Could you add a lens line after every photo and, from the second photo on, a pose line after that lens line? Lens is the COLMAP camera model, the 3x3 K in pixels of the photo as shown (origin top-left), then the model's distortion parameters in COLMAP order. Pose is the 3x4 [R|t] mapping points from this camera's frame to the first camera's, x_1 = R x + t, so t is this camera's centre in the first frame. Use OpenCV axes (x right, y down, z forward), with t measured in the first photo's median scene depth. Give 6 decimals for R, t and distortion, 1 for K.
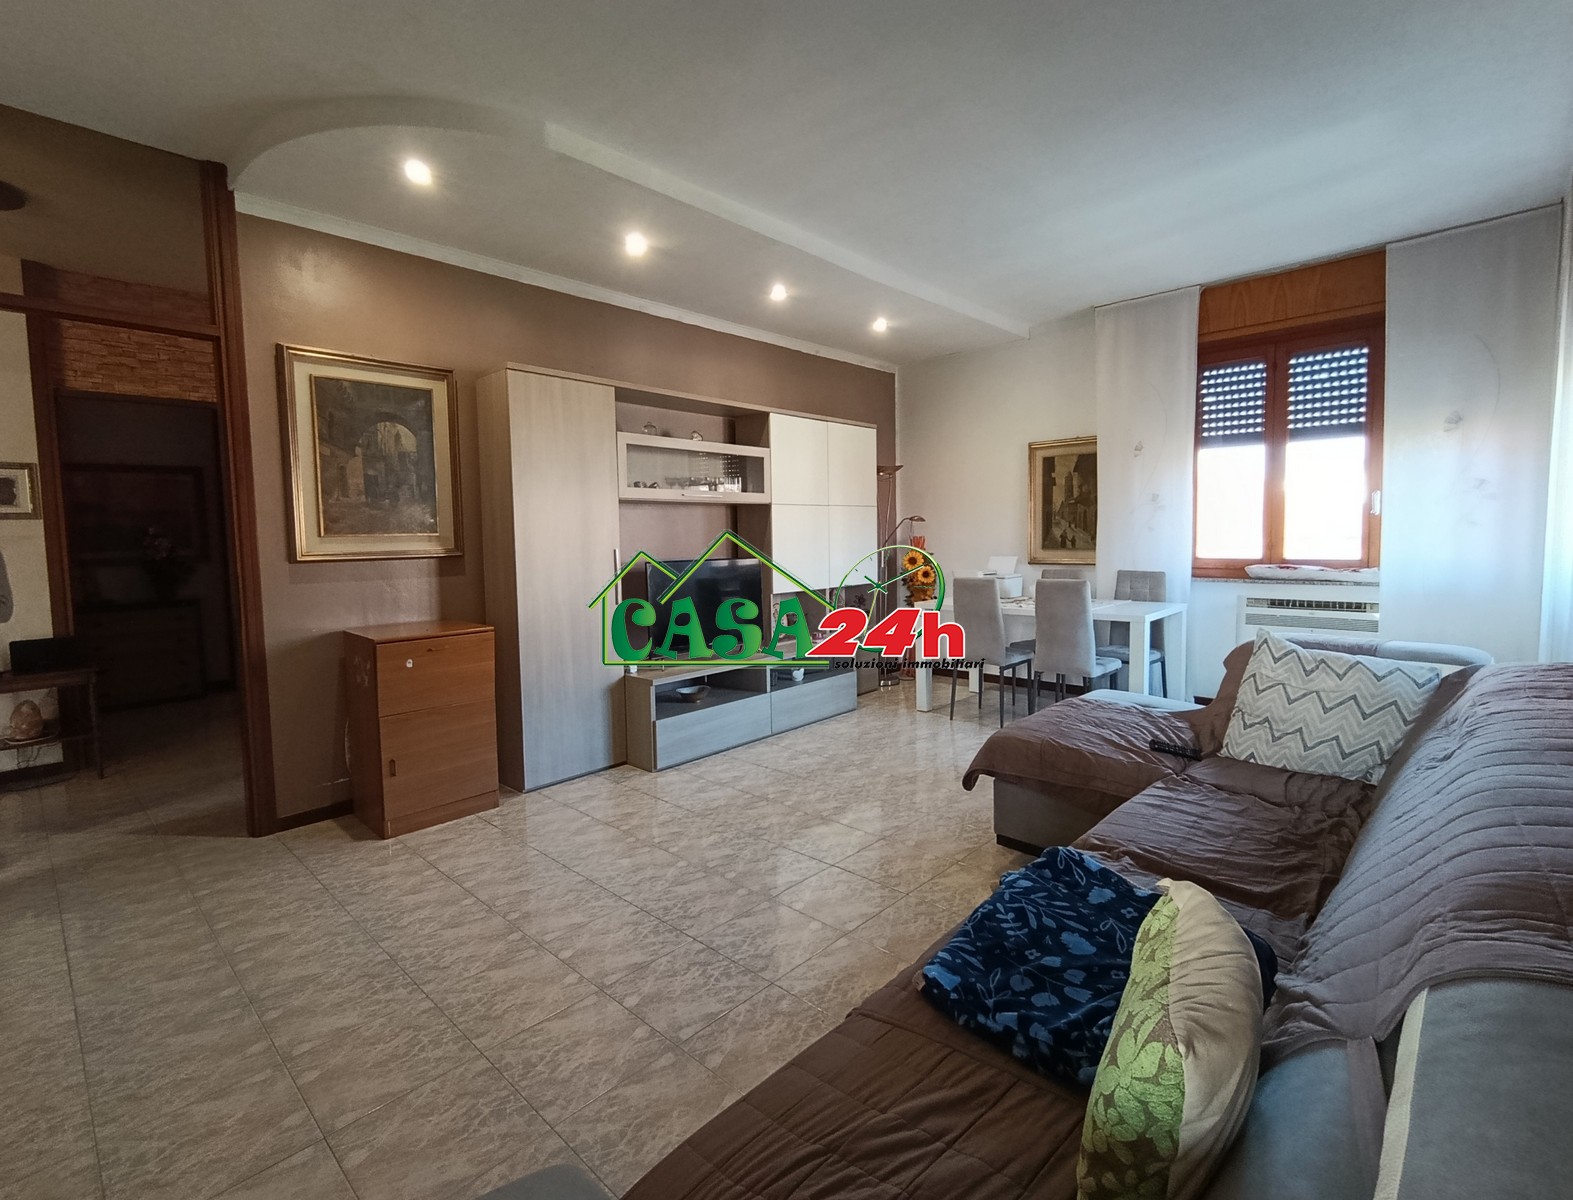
lens RADIAL K [[724.9, 0, 786.5], [0, 724.9, 600.0], [0, 0, 1]] dist [0.003871, 0.000402]
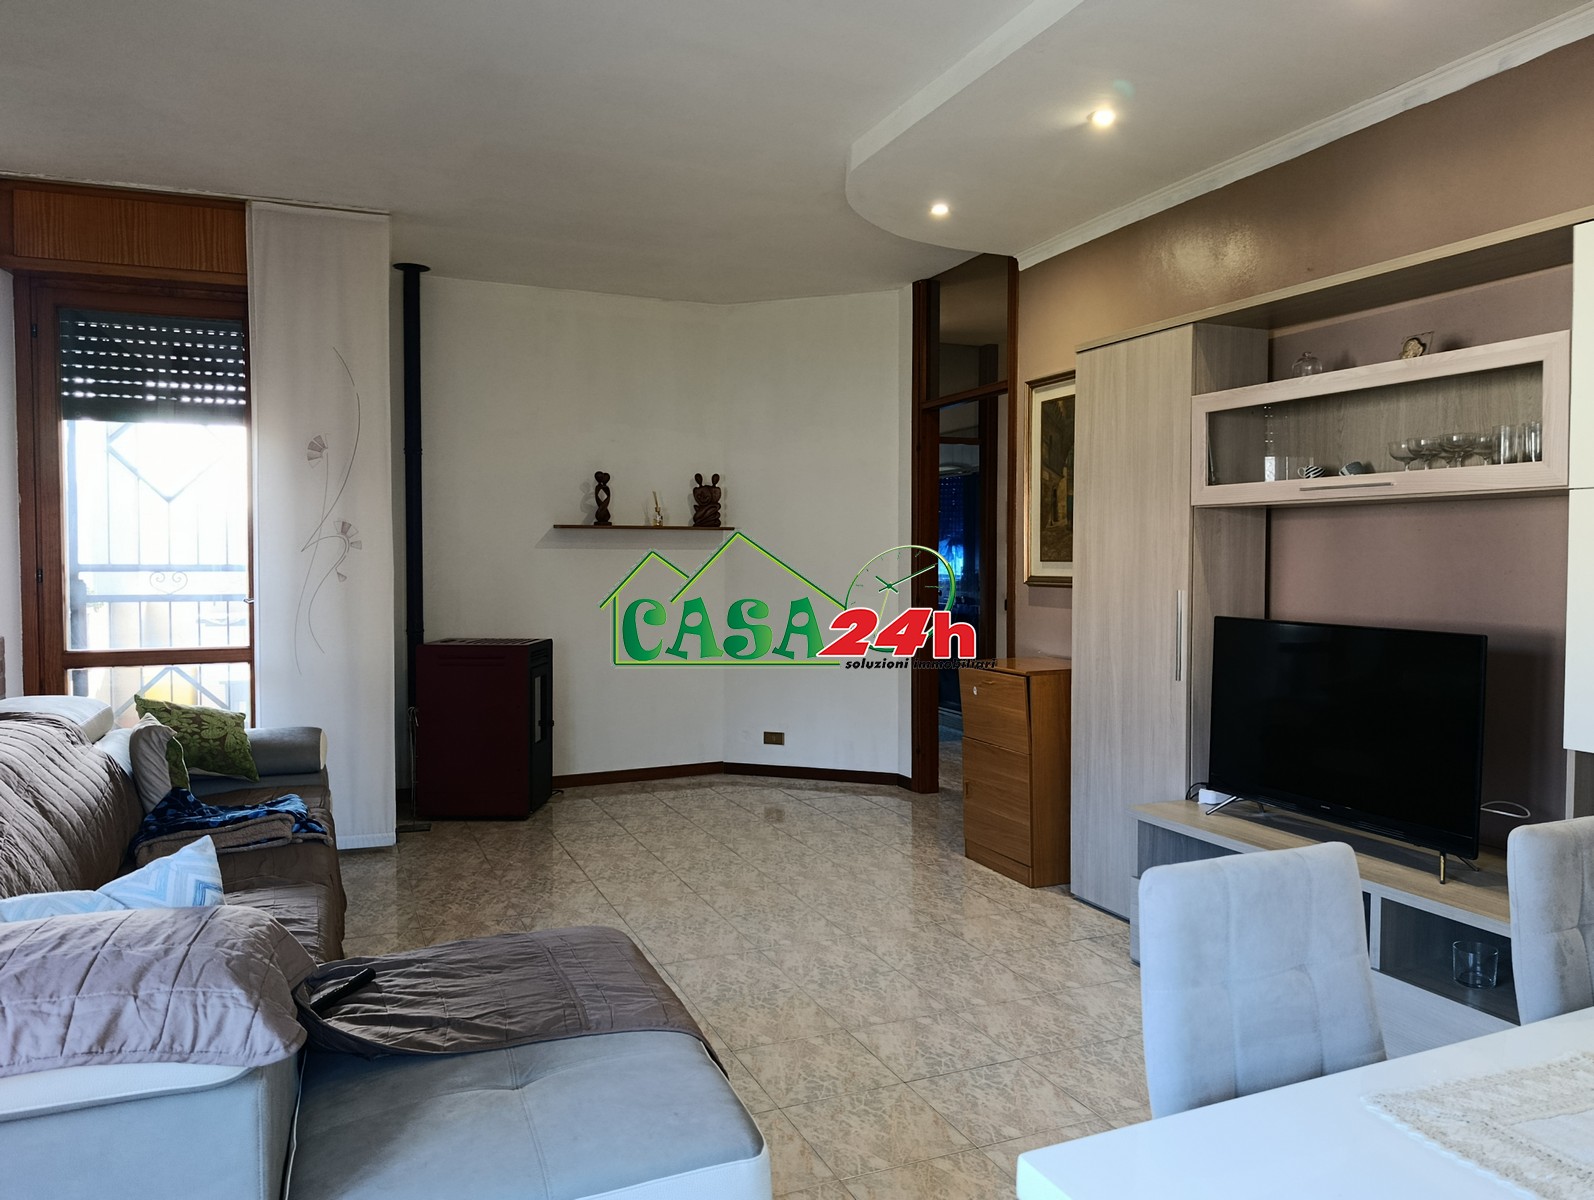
lens RADIAL K [[1113.5, 0, 801.1], [0, 1113.5, 620.5], [0, 0, 1]] dist [0.032579, -0.038212]
pose [[-0.398683, 0.071449, -0.914301, 0.650056], [-0.077448, 0.990776, 0.111196, -0.107048], [0.913813, 0.115143, -0.389472, 0.925343]]
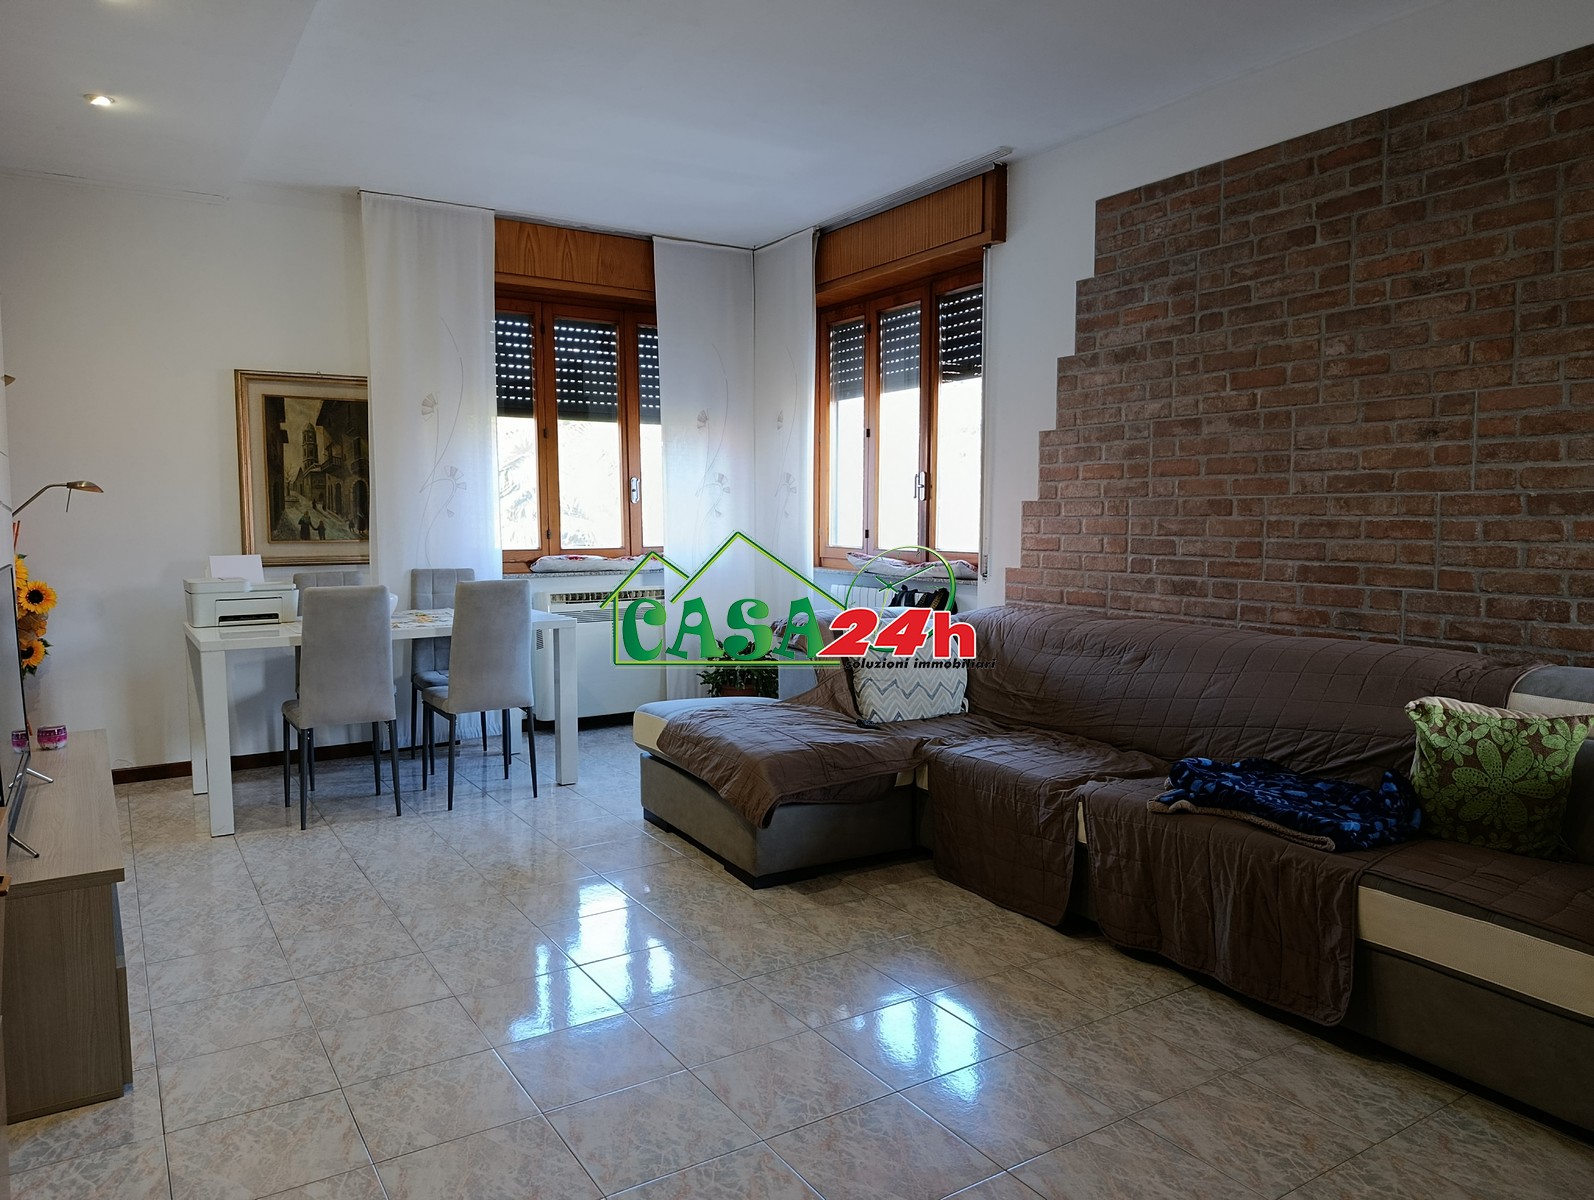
lens RADIAL K [[1080.5, 0, 800.0], [0, 1080.5, 615.4], [0, 0, 1]] dist [0.143223, -0.278561]
pose [[0.254946, -0.074509, 0.964080, -0.562346], [0.086678, 0.994774, 0.053959, -0.023736], [-0.963063, 0.069808, 0.260072, 0.393941]]
